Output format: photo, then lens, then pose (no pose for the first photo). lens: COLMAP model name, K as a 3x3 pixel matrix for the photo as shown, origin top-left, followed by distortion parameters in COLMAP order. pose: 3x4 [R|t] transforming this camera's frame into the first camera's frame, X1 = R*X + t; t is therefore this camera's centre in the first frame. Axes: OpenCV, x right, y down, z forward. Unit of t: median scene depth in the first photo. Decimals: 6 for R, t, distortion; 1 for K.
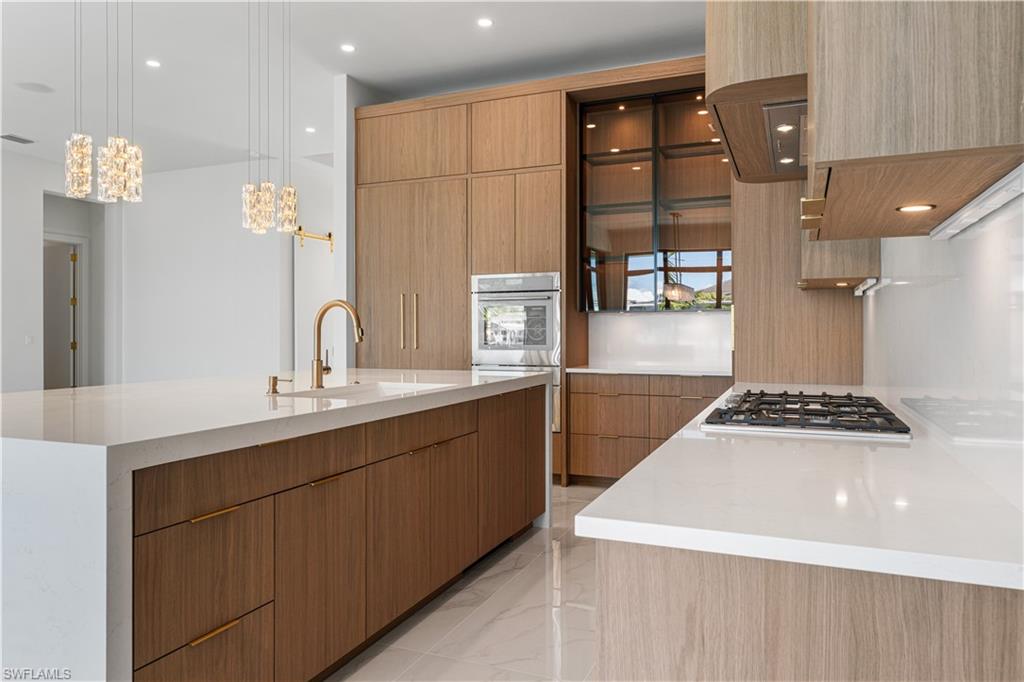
lens RADIAL K [[697.2, 0, 468.6], [0, 697.2, 328.4], [0, 0, 1]] dist [0.004344, 0.001070]
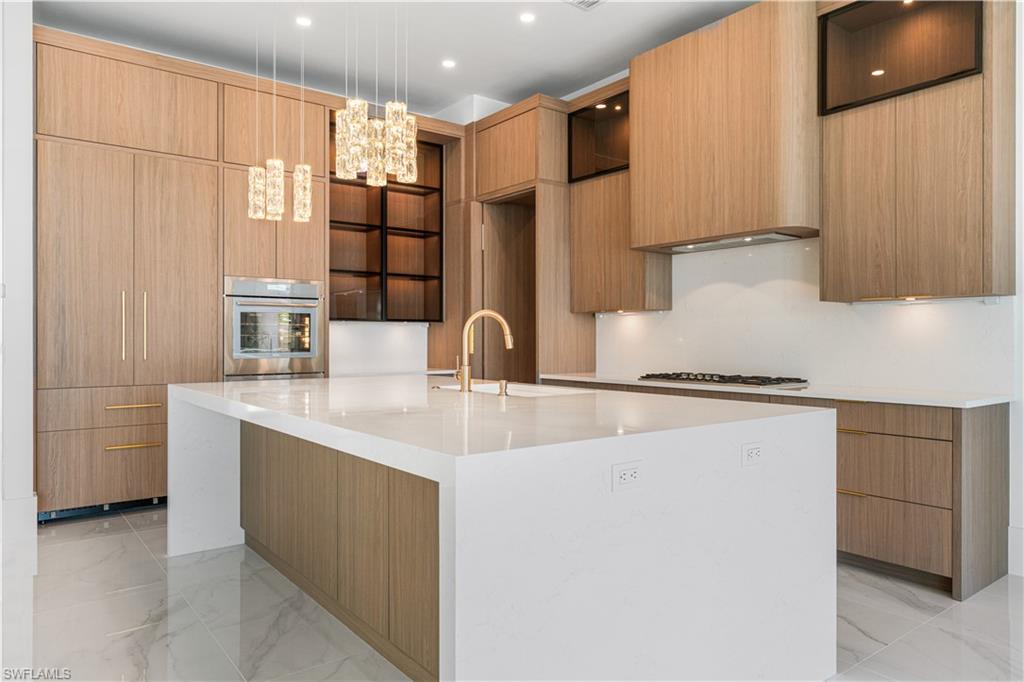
lens RADIAL K [[684.1, 0, 516.2], [0, 684.1, 329.4], [0, 0, 1]] dist [0.000074, 0.000783]
pose [[0.459931, 0.013472, 0.887852, -0.597267], [-0.004938, 0.999908, -0.012615, 0.001960], [-0.887941, 0.001417, 0.459955, 0.258484]]
